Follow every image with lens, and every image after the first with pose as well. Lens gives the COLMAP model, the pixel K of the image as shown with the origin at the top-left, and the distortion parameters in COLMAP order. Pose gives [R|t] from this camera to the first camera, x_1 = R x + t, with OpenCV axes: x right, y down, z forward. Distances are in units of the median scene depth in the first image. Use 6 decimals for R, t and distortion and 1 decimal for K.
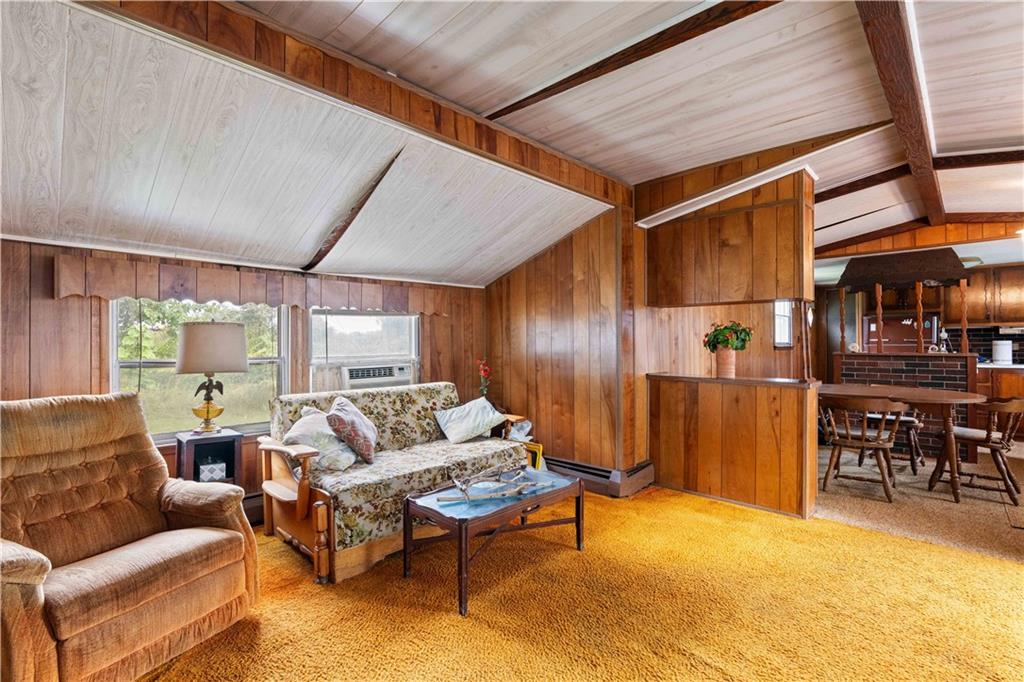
lens RADIAL K [[469.3, 0, 512.0], [0, 469.3, 341.0], [0, 0, 1]] dist [-0.014630, 0.000949]
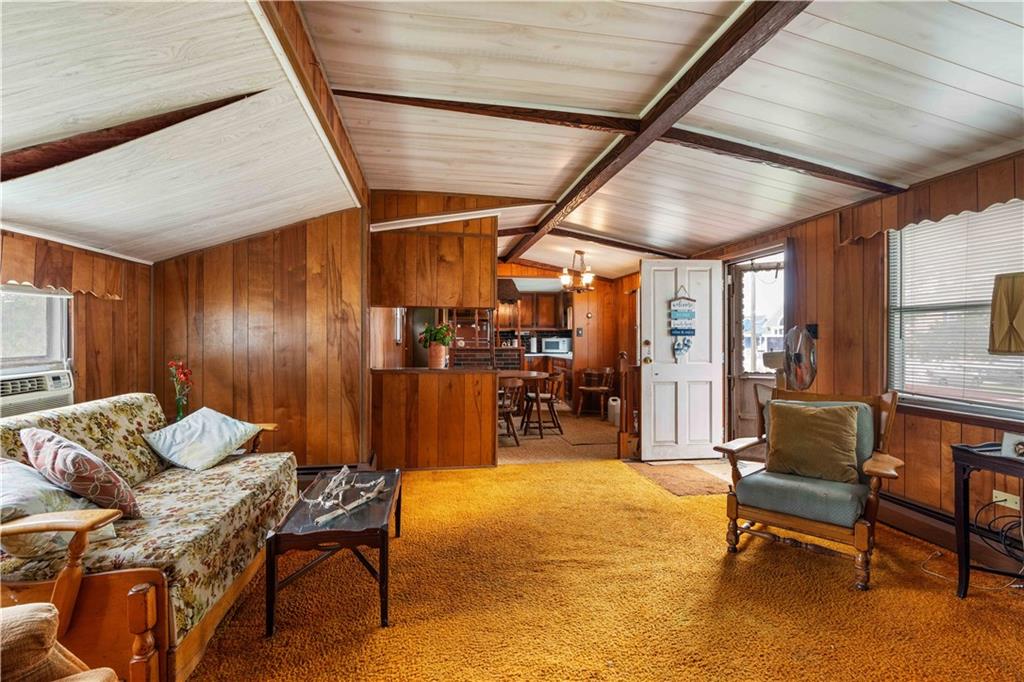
lens RADIAL K [[461.2, 0, 514.1], [0, 461.2, 337.0], [0, 0, 1]] dist [-0.015621, 0.000603]
pose [[0.576516, 0.009804, 0.817027, -0.405623], [-0.008728, 0.999945, -0.005840, 0.001546], [-0.817039, -0.003764, 0.576570, 0.143370]]
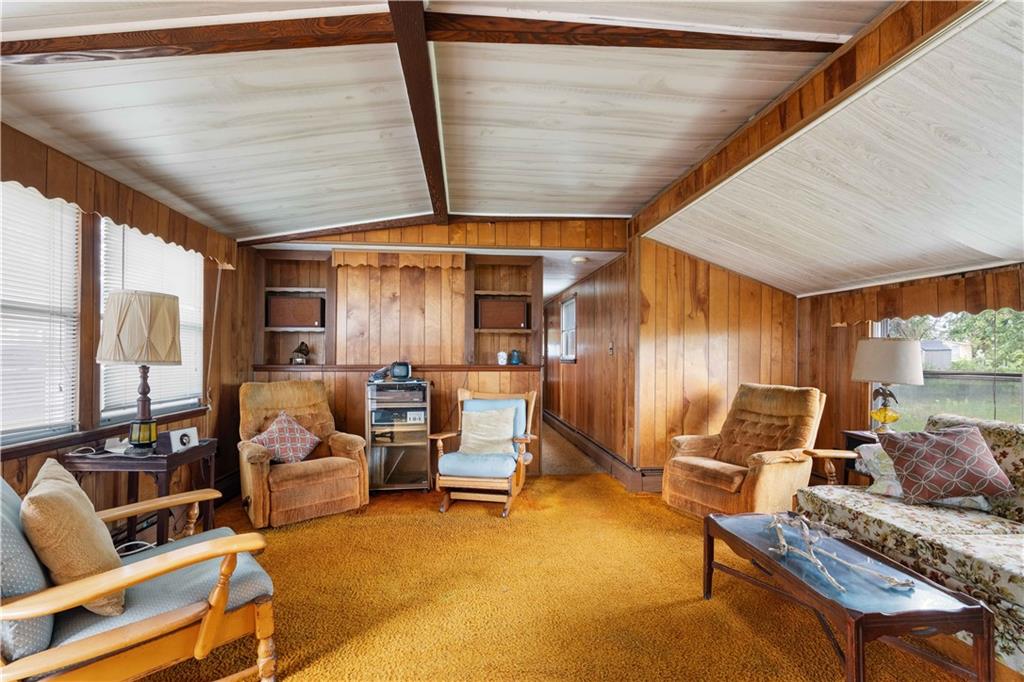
lens RADIAL K [[469.3, 0, 512.0], [0, 469.3, 341.0], [0, 0, 1]] dist [-0.014630, 0.000949]
pose [[-0.640593, -0.022508, -0.767550, 0.586281], [-0.003697, 0.999649, -0.026228, 0.002034], [0.767871, -0.013964, -0.640452, 0.761149]]
